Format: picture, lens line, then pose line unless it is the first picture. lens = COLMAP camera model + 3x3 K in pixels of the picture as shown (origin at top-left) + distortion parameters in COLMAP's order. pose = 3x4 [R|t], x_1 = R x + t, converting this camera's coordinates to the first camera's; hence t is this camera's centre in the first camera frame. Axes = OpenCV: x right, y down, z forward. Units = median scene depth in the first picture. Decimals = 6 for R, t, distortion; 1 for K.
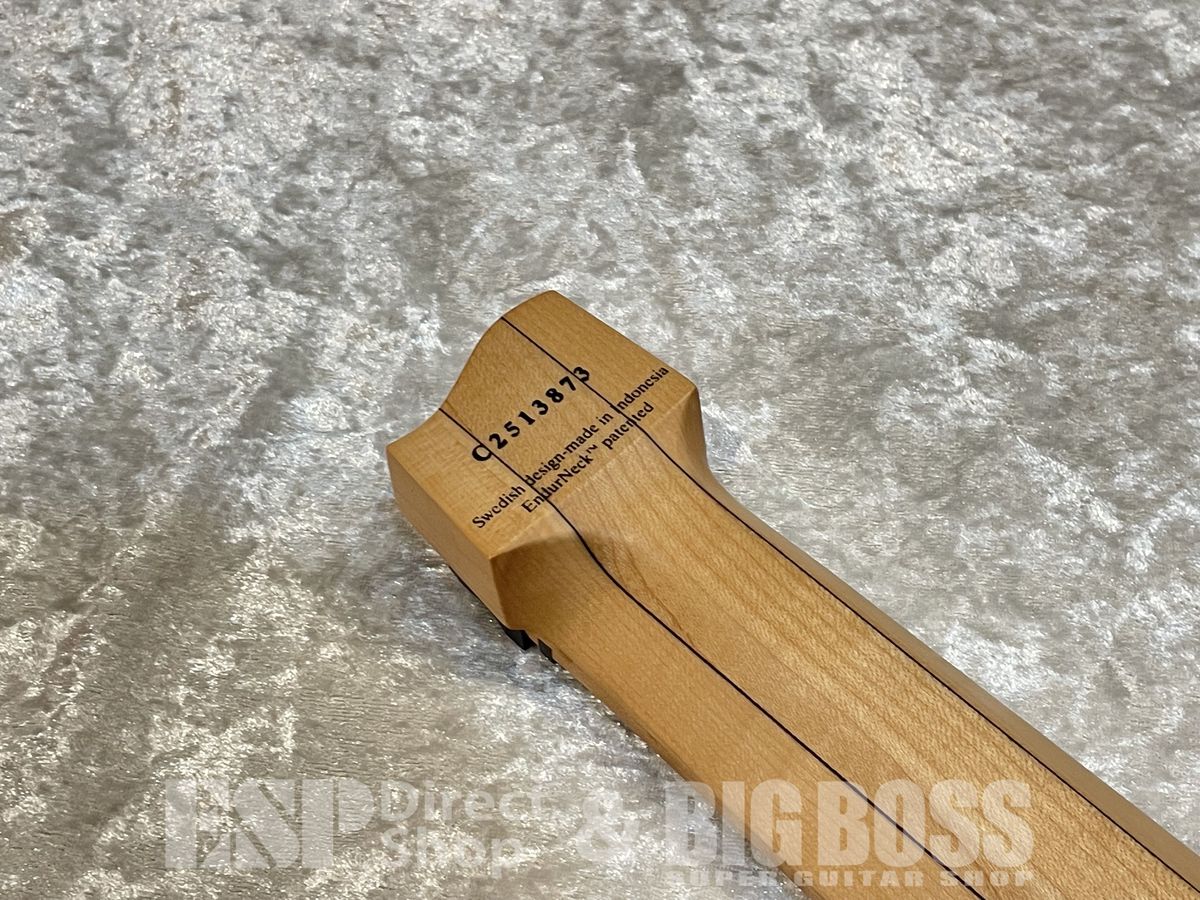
lens RADIAL K [[1917.9, 0, 605.6], [0, 1917.9, 453.8], [0, 0, 1]] dist [0.086010, 0.000000]
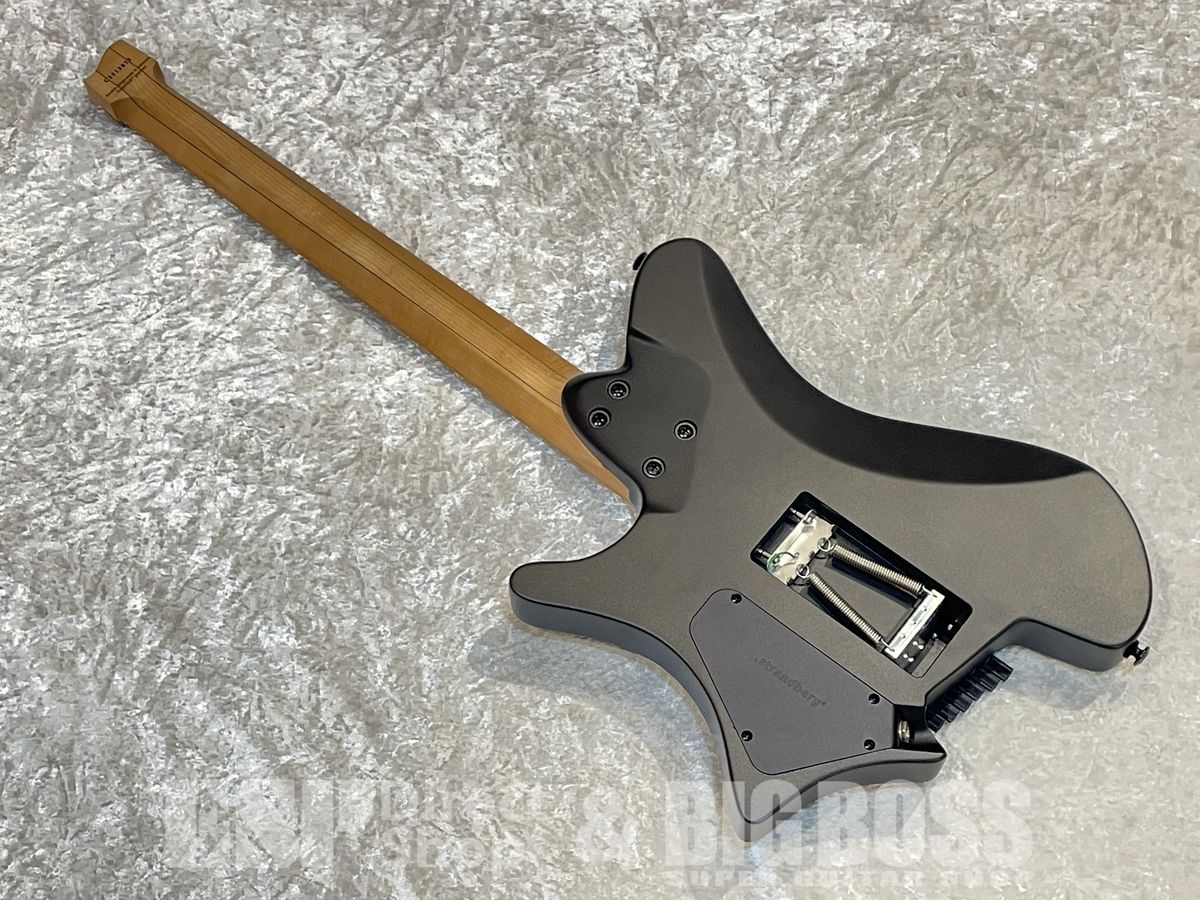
lens RADIAL K [[1917.9, 0, 591.4], [0, 1917.9, 445.8], [0, 0, 1]] dist [0.086010, 0.000000]
pose [[0.991605, -0.094900, 0.087831, 0.497860], [0.079298, 0.982821, 0.166657, 0.151260], [-0.102138, -0.158294, 0.982095, -3.140338]]
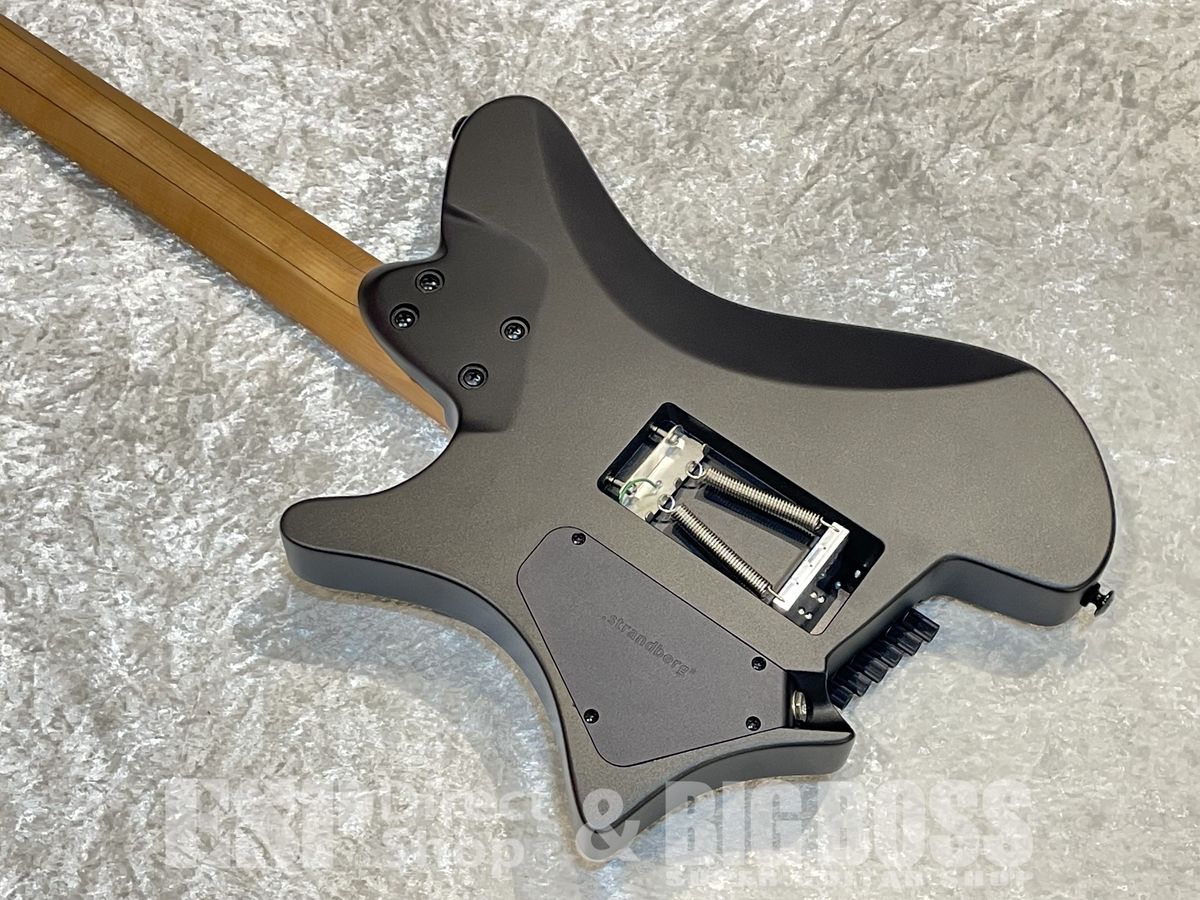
lens RADIAL K [[1917.9, 0, 605.1], [0, 1917.9, 414.6], [0, 0, 1]] dist [0.086010, 0.000000]
pose [[0.985464, -0.106707, 0.132188, 0.731169], [0.090453, 0.988226, 0.123402, 0.514096], [-0.143800, -0.109651, 0.983513, -2.421551]]
